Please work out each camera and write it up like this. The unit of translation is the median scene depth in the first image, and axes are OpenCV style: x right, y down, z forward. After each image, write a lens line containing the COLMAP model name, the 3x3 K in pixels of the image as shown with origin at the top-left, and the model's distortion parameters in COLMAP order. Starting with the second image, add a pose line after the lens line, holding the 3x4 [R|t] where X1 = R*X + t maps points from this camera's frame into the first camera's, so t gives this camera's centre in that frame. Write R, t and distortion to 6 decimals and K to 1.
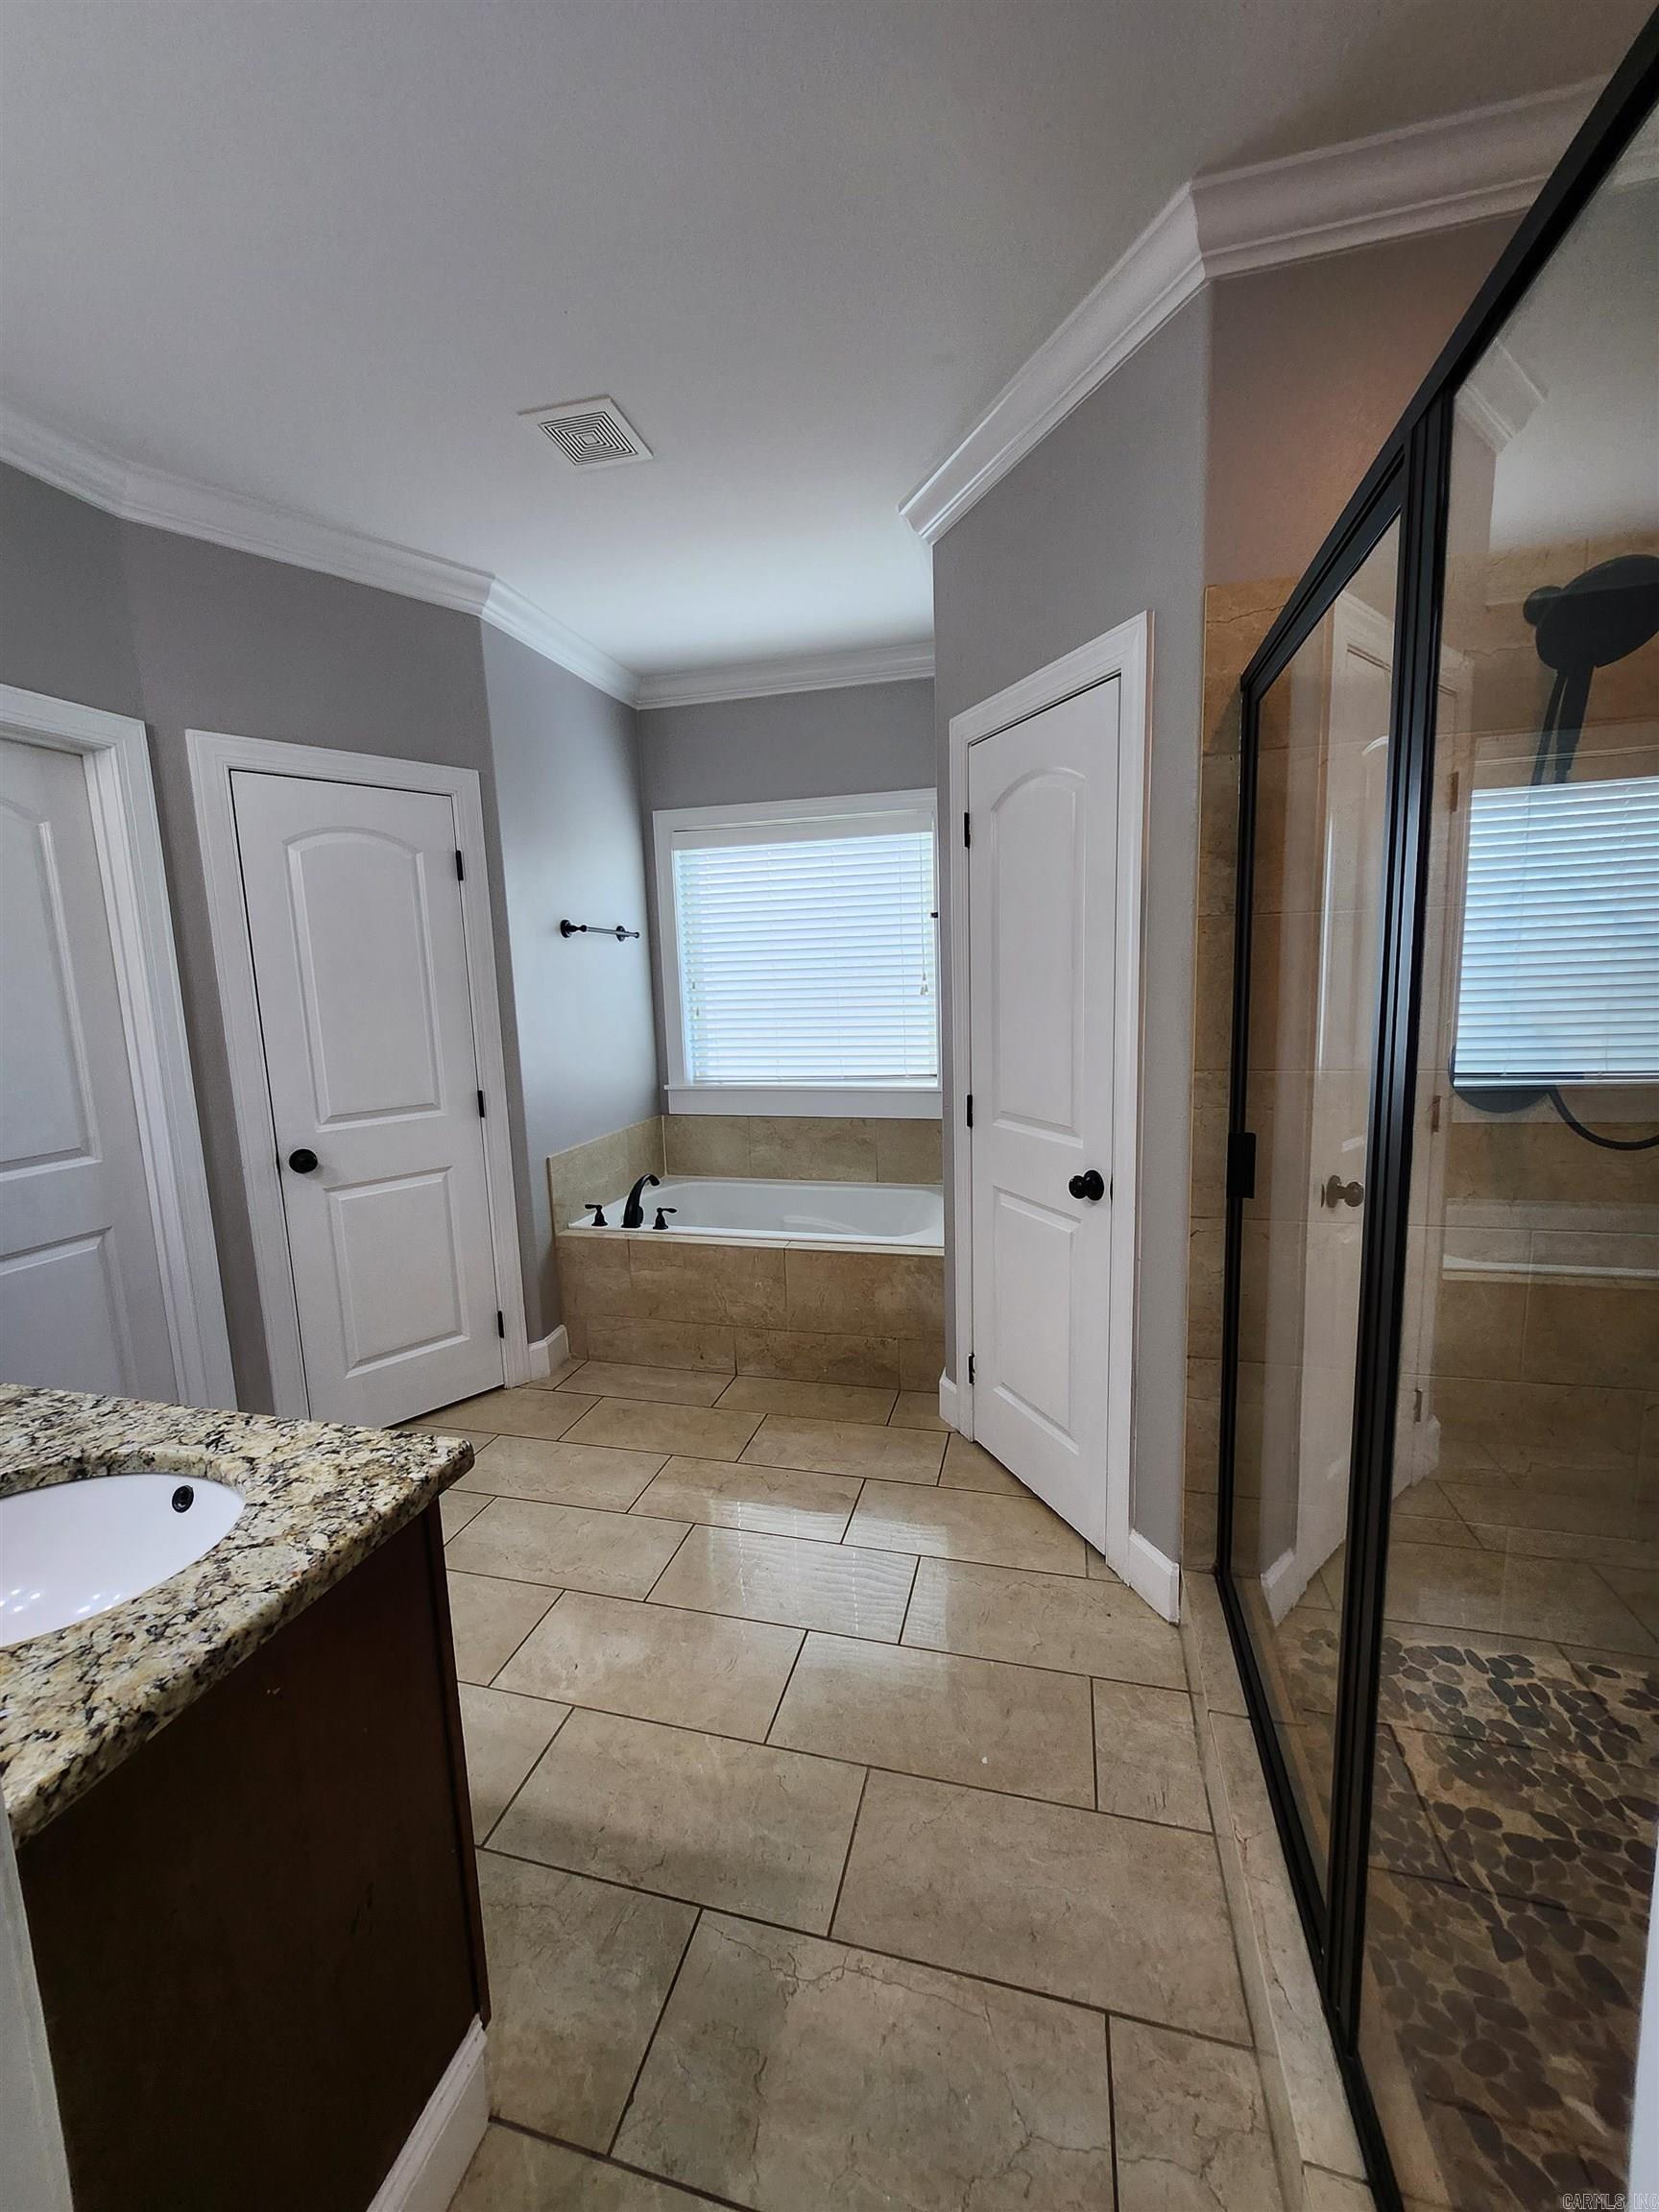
lens RADIAL K [[877.5, 0, 829.0], [0, 877.5, 1099.4], [0, 0, 1]] dist [-0.001160, 0.000643]
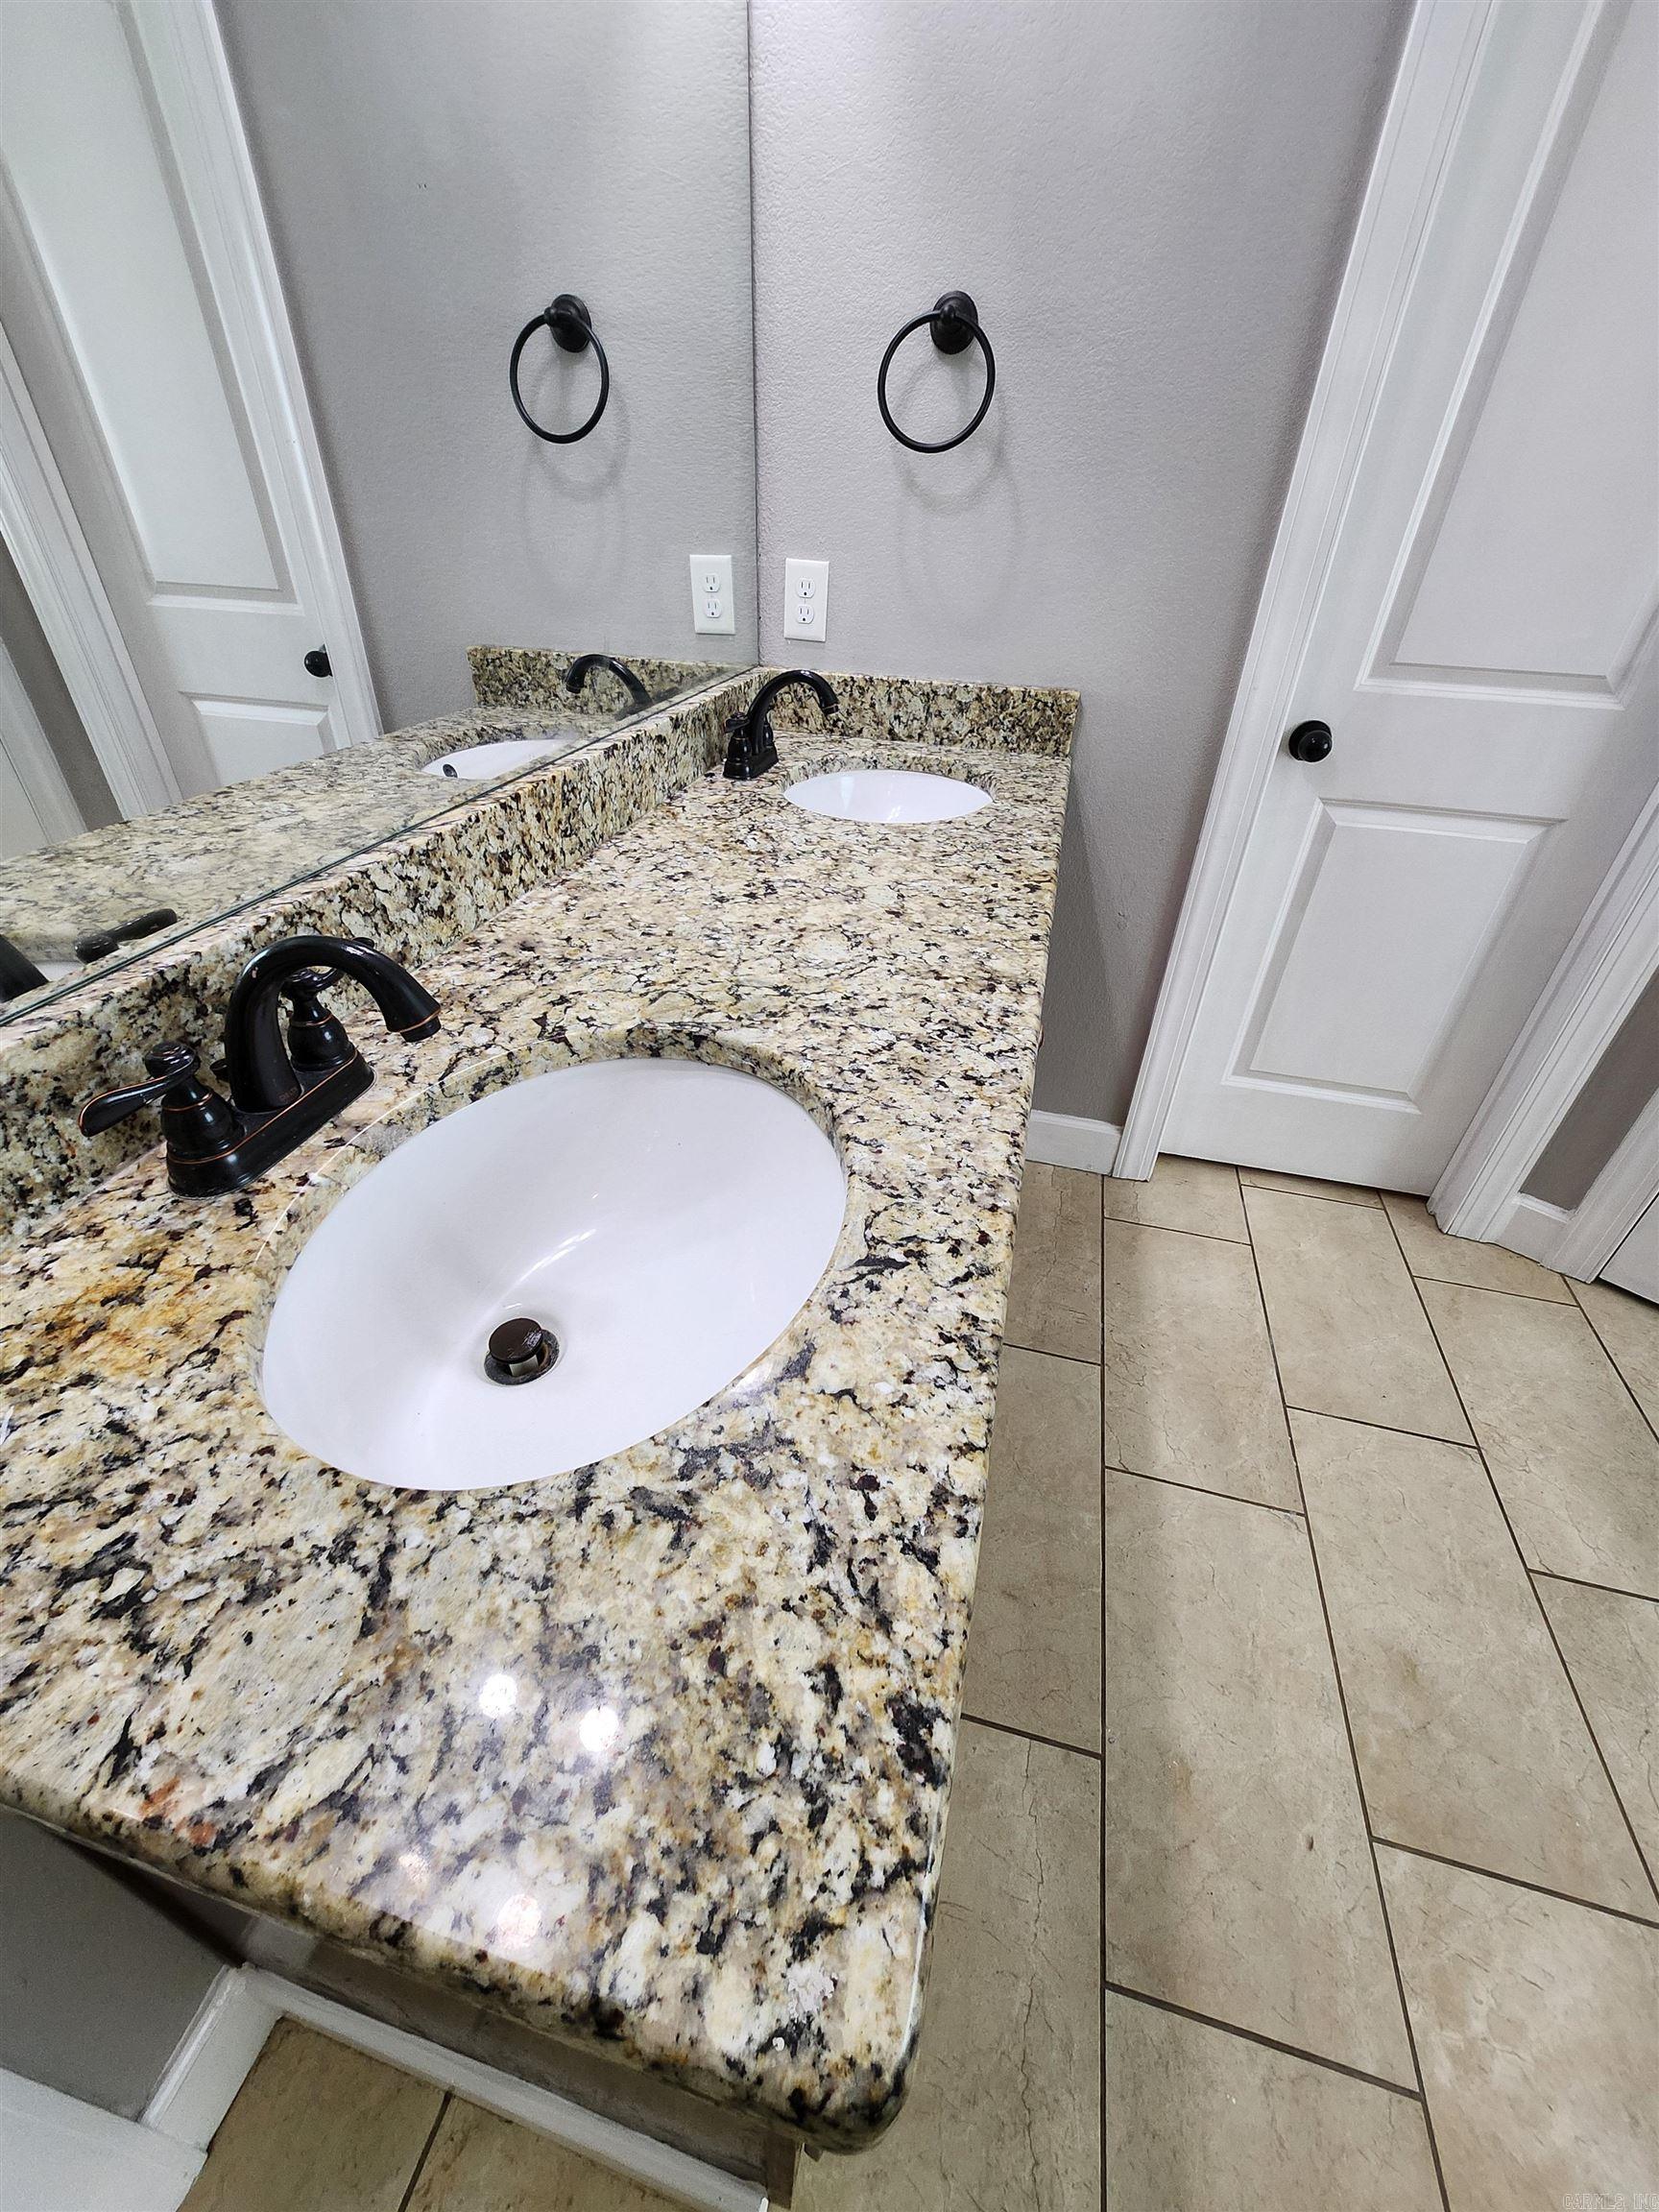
lens RADIAL K [[873.3, 0, 832.4], [0, 873.3, 1098.1], [0, 0, 1]] dist [-0.003161, 0.002932]
pose [[0.003548, 0.593629, -0.804731, -0.384078], [-0.171585, 0.793163, 0.584338, 0.051839], [0.985163, 0.136006, 0.104672, 0.930410]]
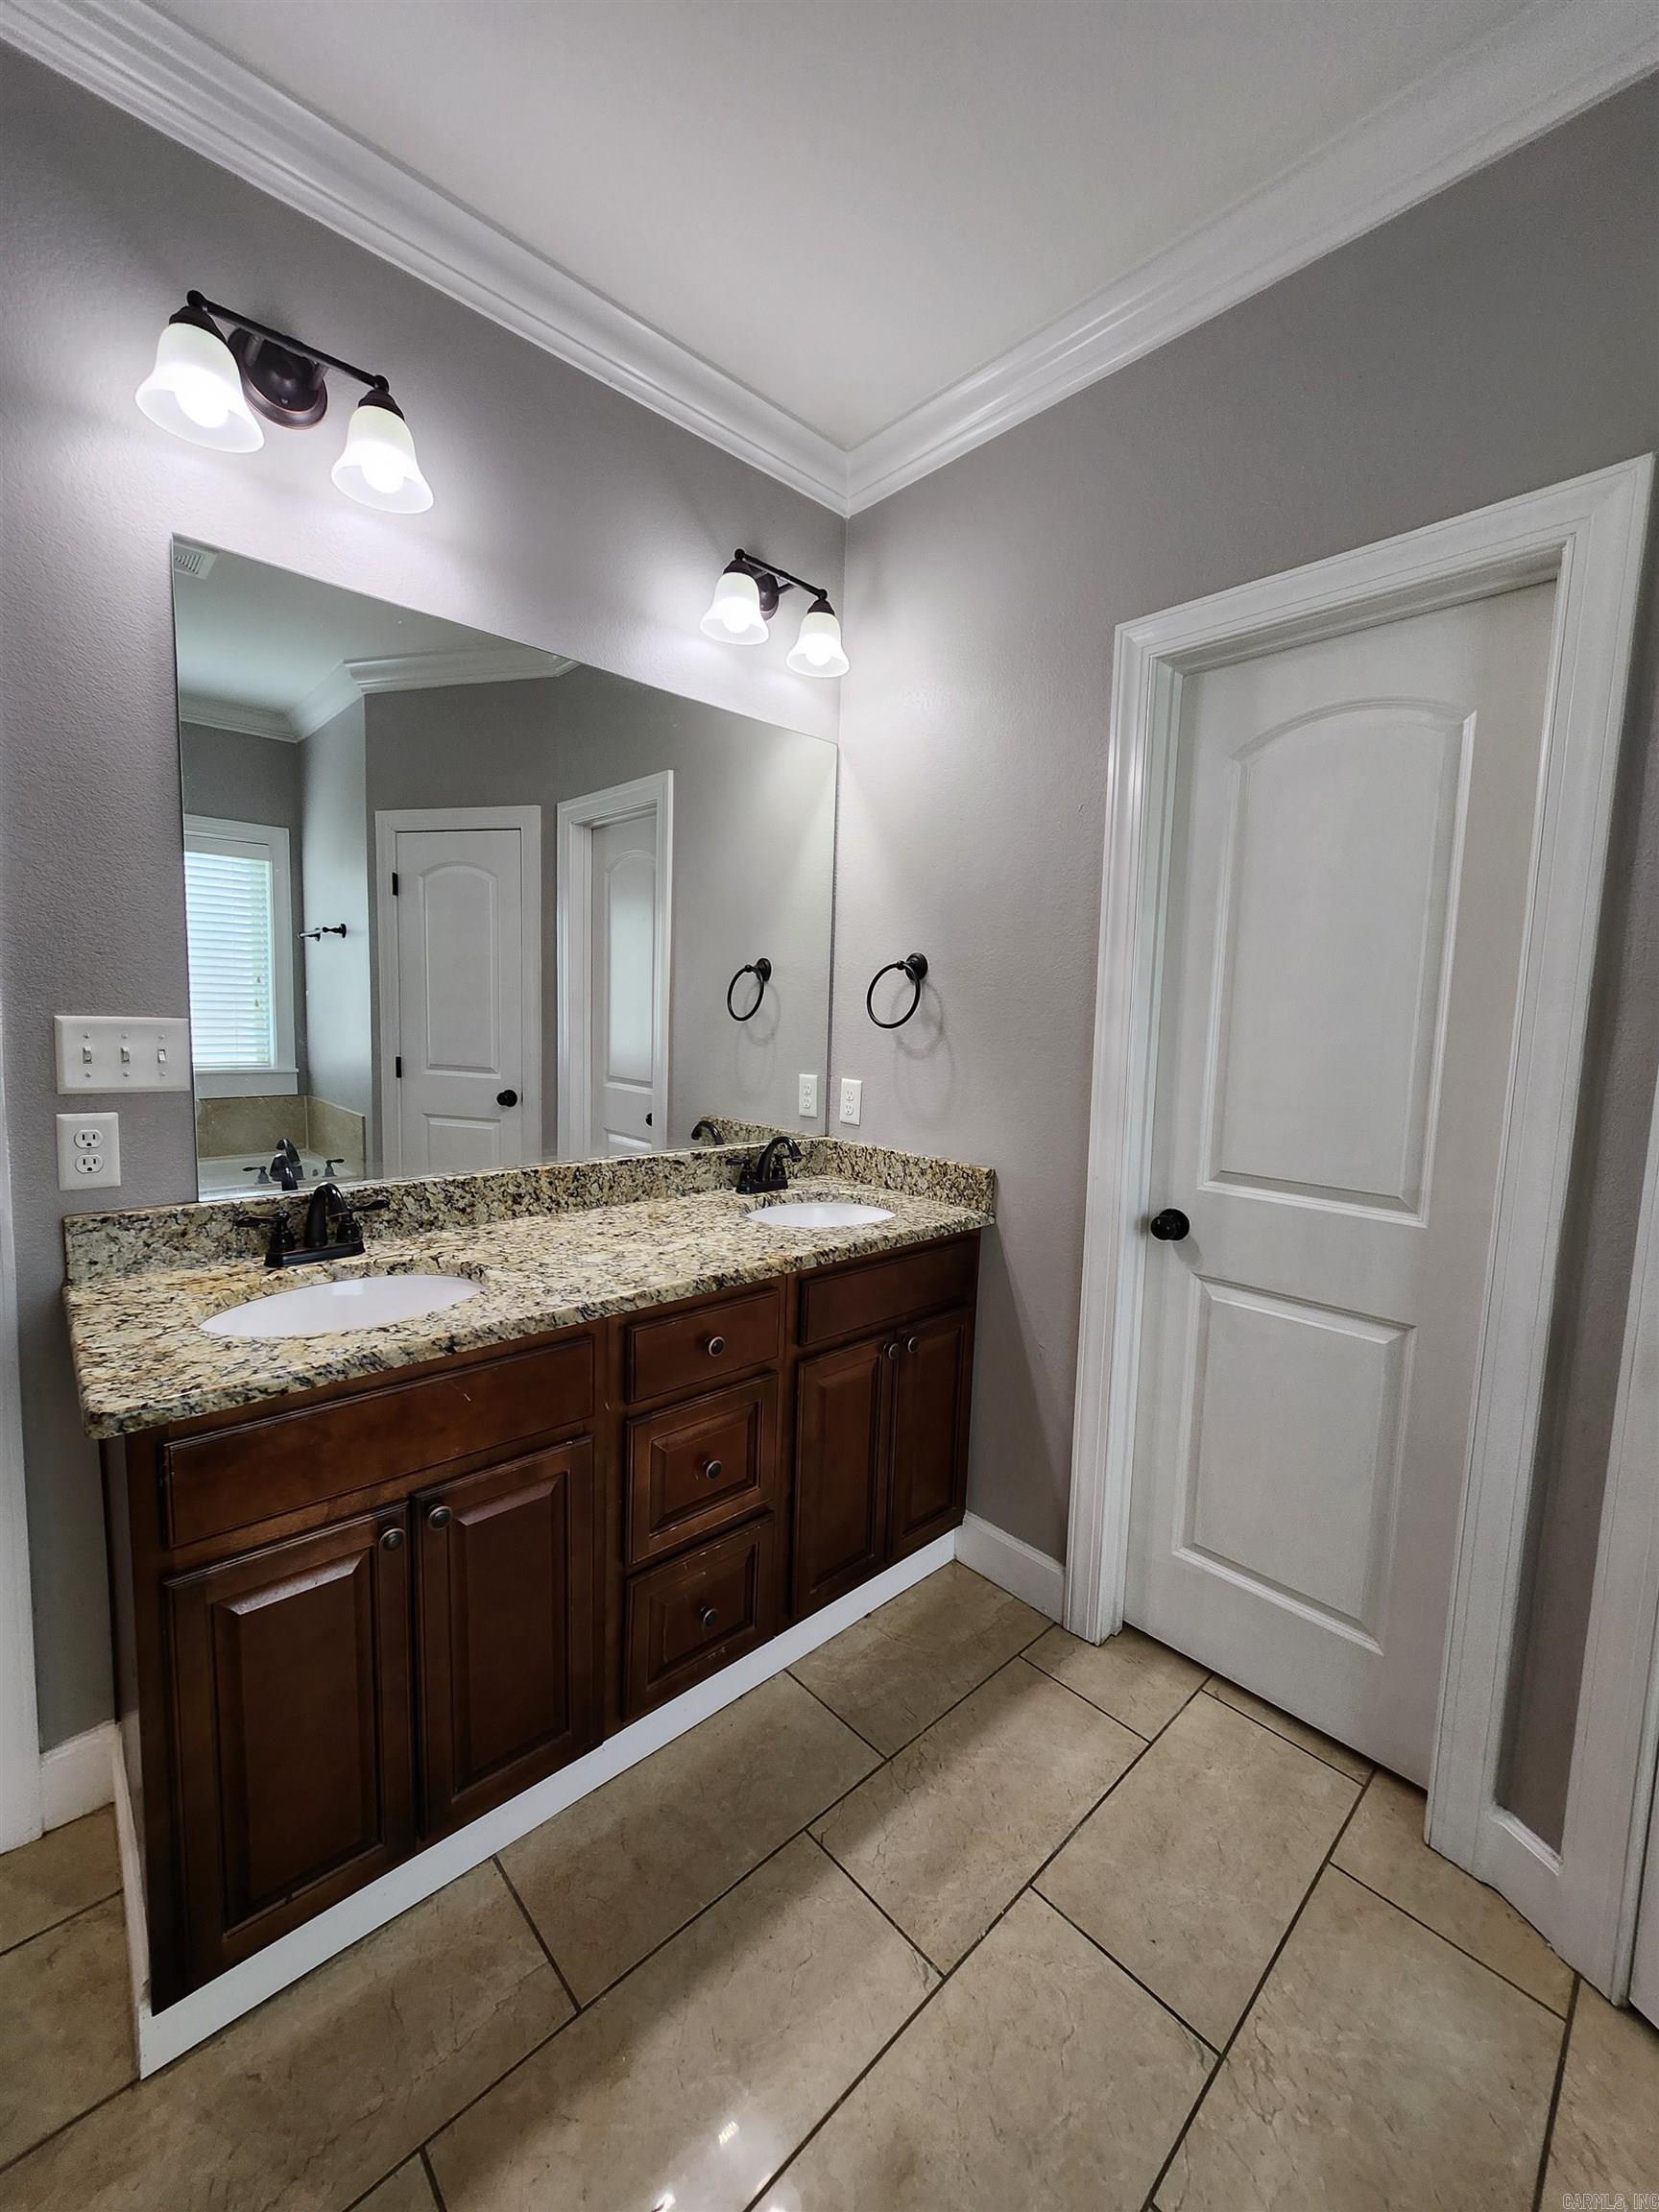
lens RADIAL K [[873.3, 0, 832.4], [0, 873.3, 1098.1], [0, 0, 1]] dist [-0.003161, 0.002932]
pose [[-0.530641, 0.100665, -0.841598, -0.089977], [-0.137199, 0.969627, 0.202486, -0.213039], [0.836419, 0.222914, -0.500713, 2.020634]]
